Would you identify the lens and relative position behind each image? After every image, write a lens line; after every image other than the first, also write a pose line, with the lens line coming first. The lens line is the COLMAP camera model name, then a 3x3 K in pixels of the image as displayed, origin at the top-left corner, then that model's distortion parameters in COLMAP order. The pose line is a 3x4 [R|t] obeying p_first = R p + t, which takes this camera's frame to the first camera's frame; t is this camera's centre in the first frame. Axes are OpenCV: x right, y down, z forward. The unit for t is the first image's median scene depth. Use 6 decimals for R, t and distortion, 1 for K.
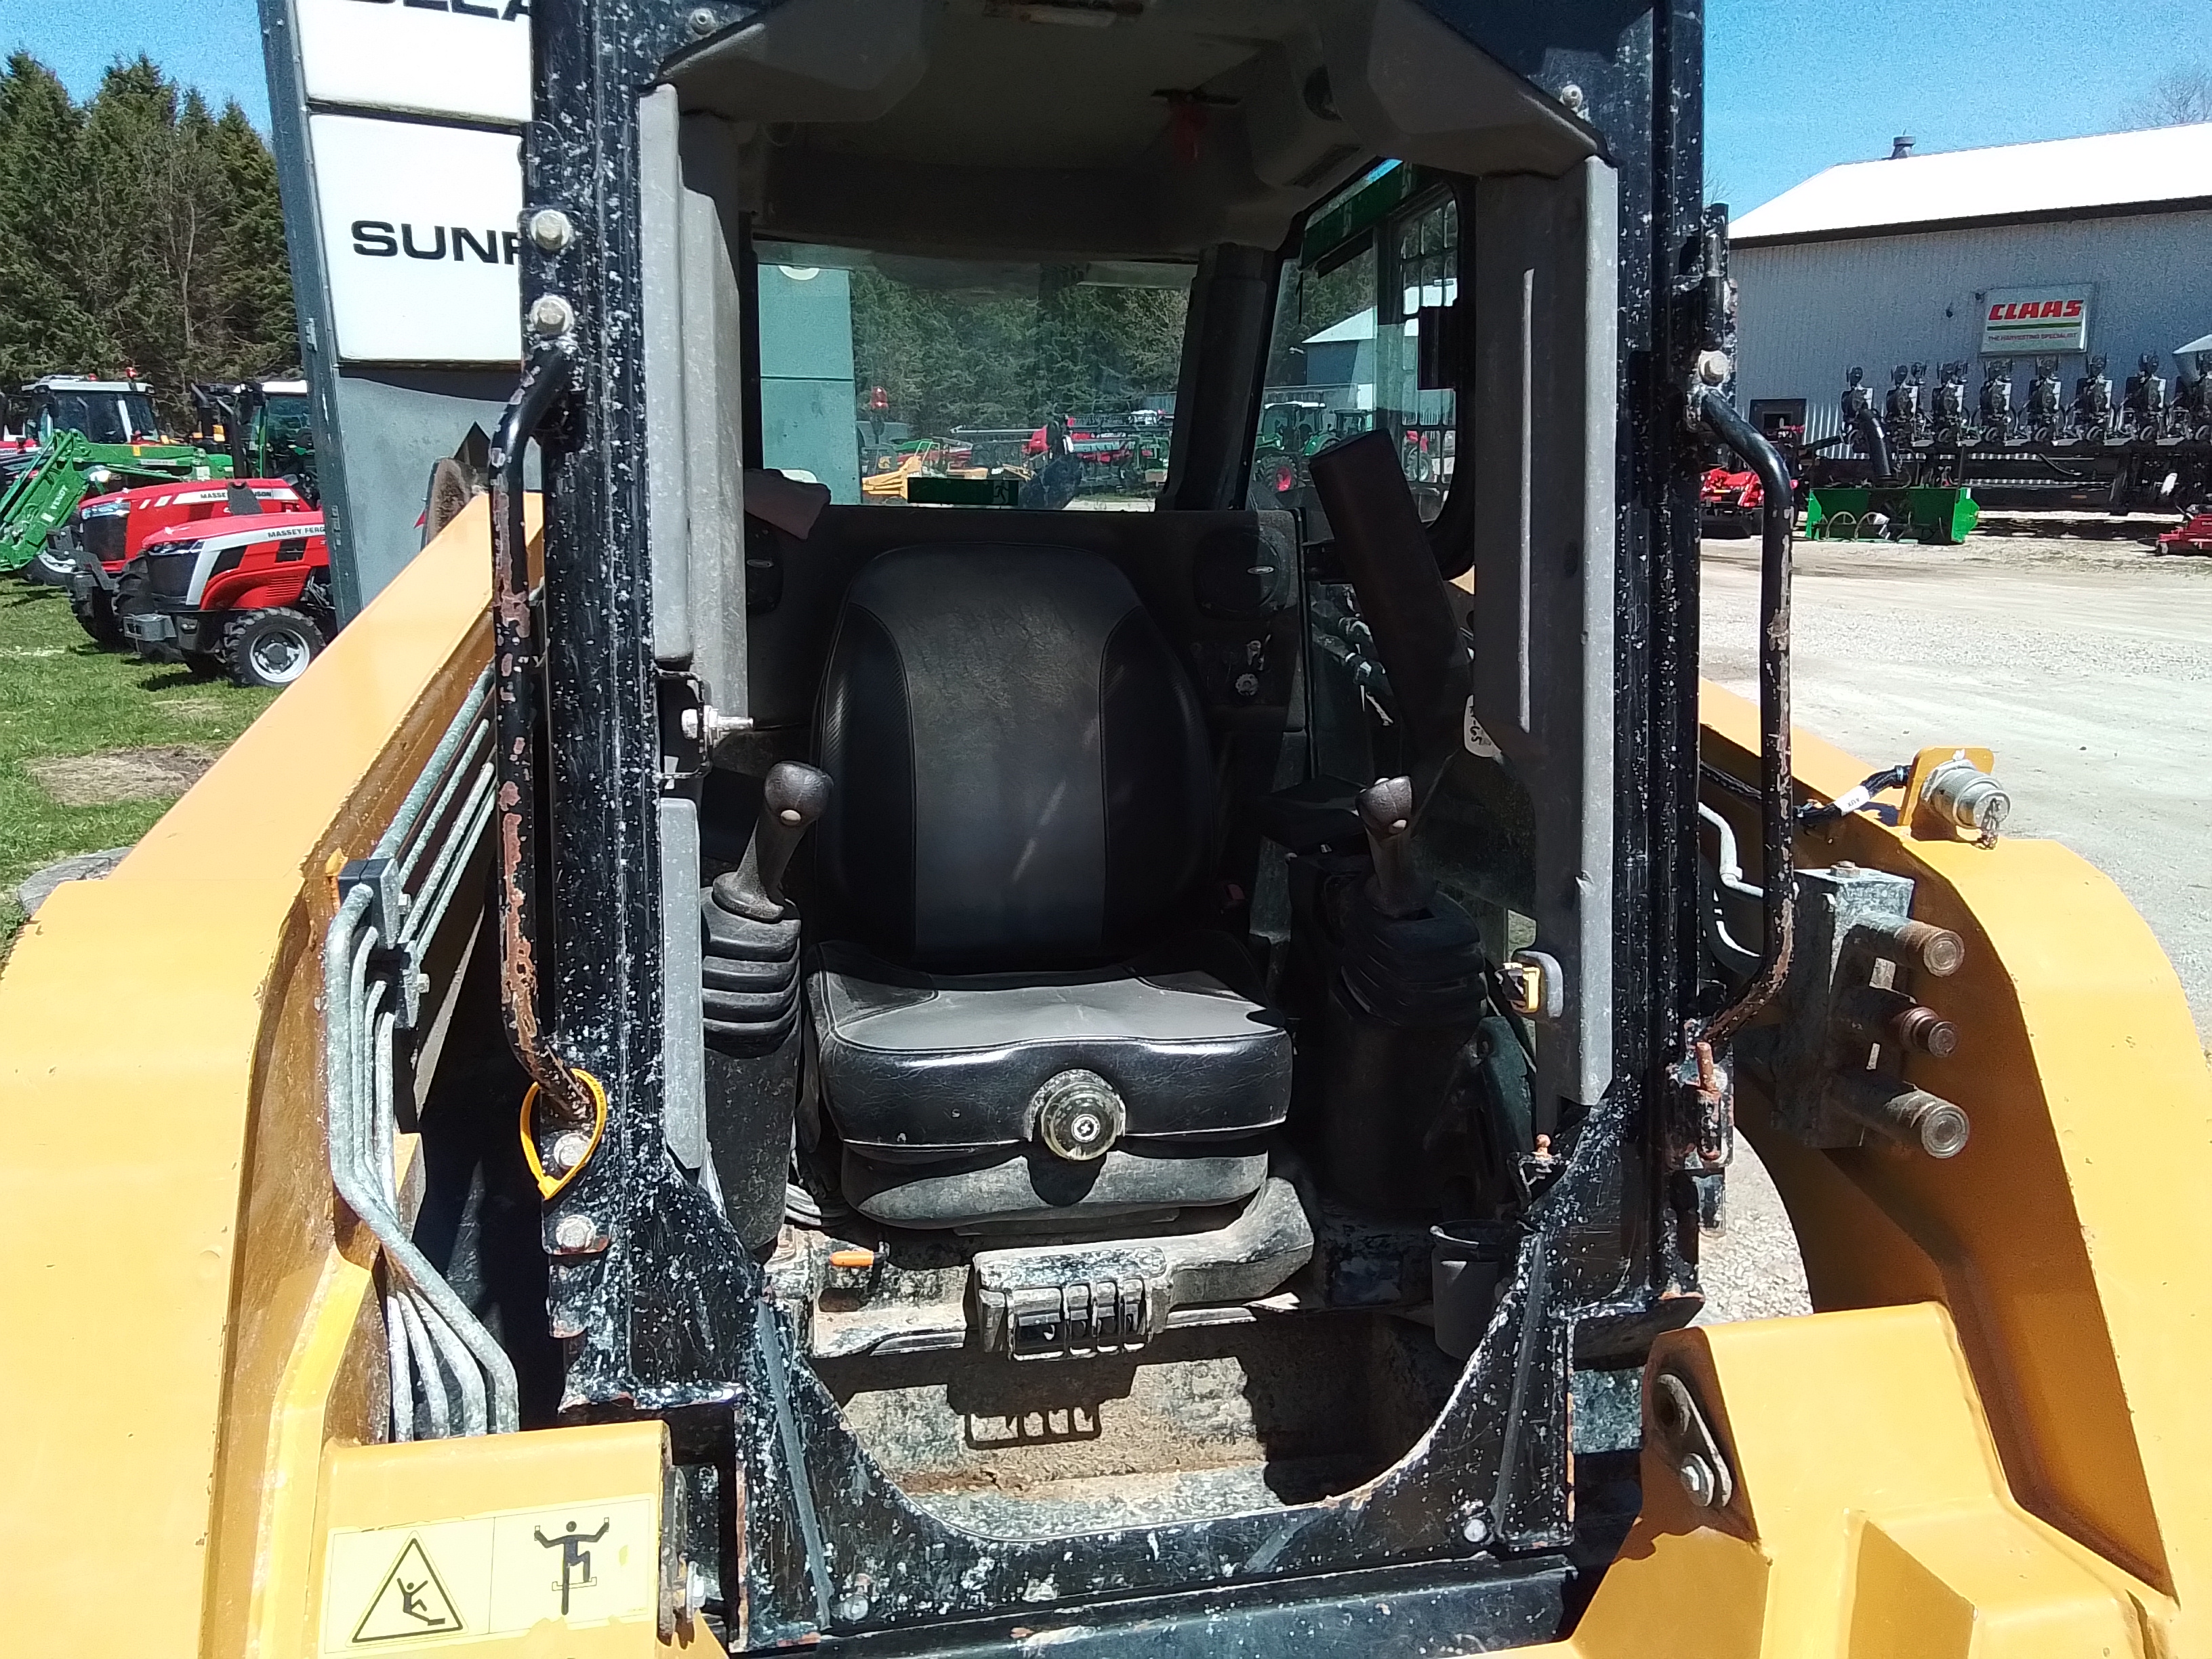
lens RADIAL K [[1534.4, 0, 1136.0], [0, 1534.4, 823.0], [0, 0, 1]] dist [0.062365, -0.076614]
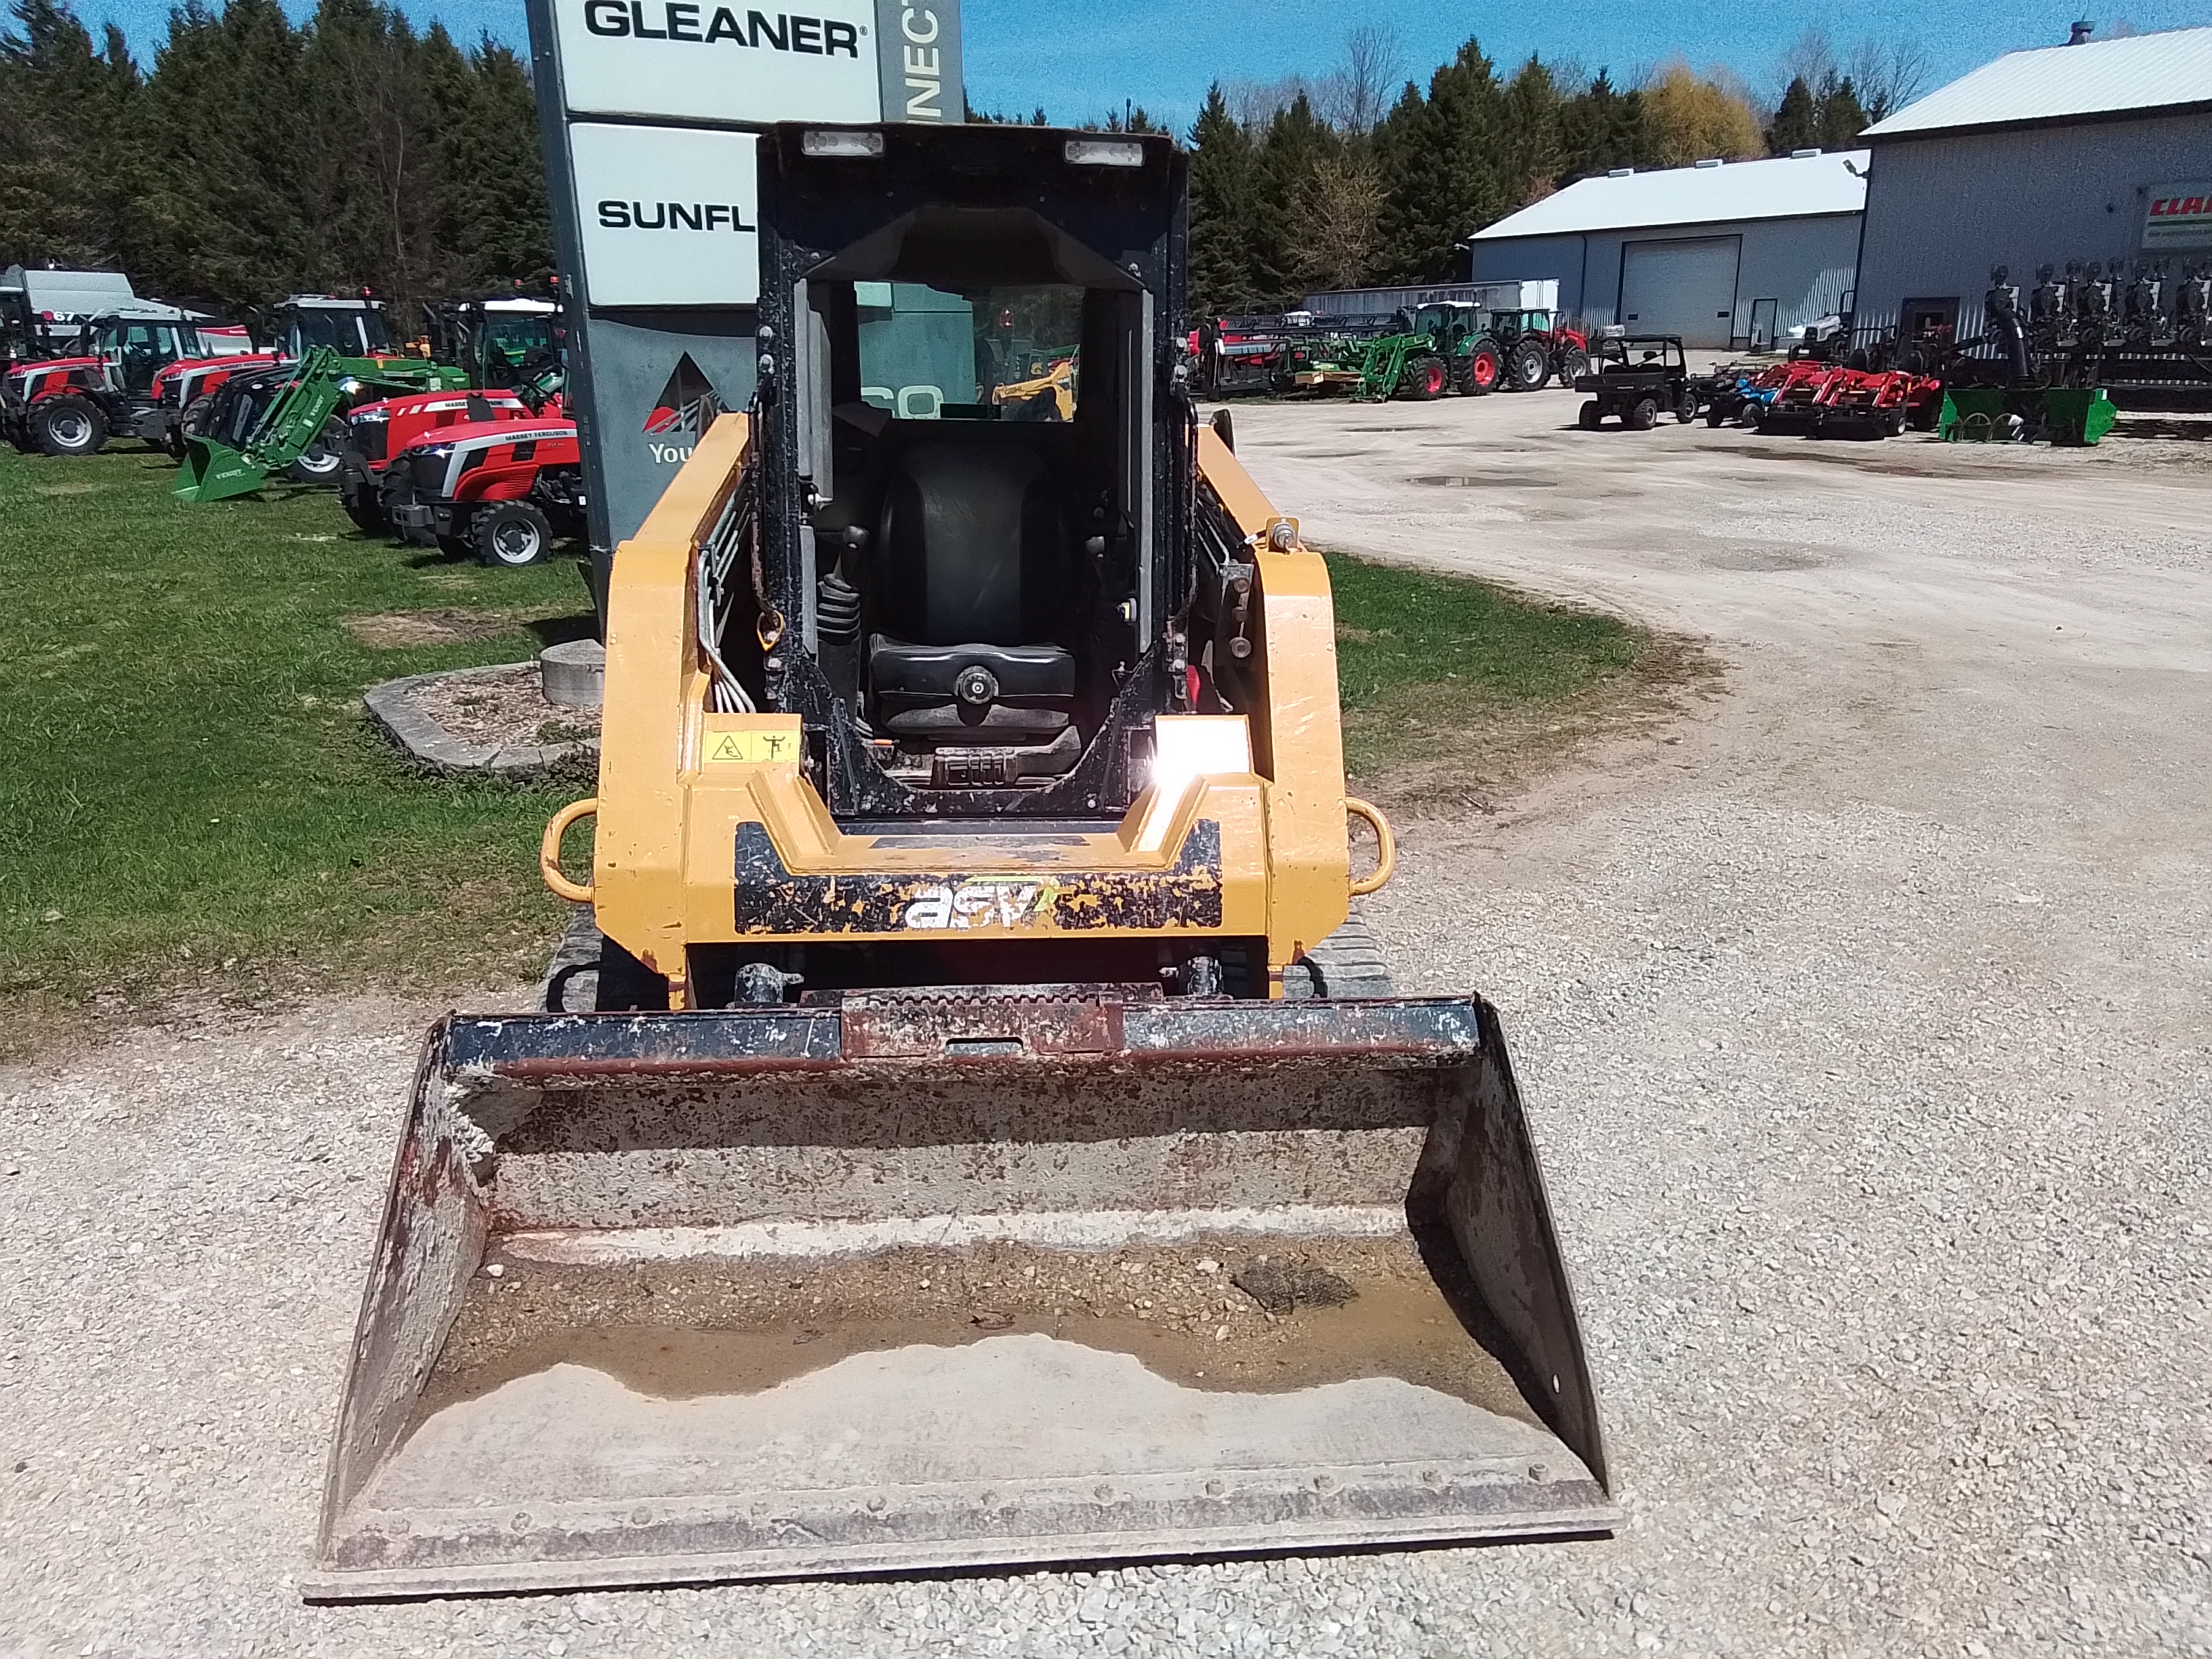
lens RADIAL K [[1534.4, 0, 1136.0], [0, 1534.4, 823.0], [0, 0, 1]] dist [0.062365, -0.076614]
pose [[0.994614, 0.023920, -0.100854, 0.051417], [-0.017887, 0.998020, 0.060307, 0.029266], [0.102096, -0.058178, 0.993072, -0.152390]]
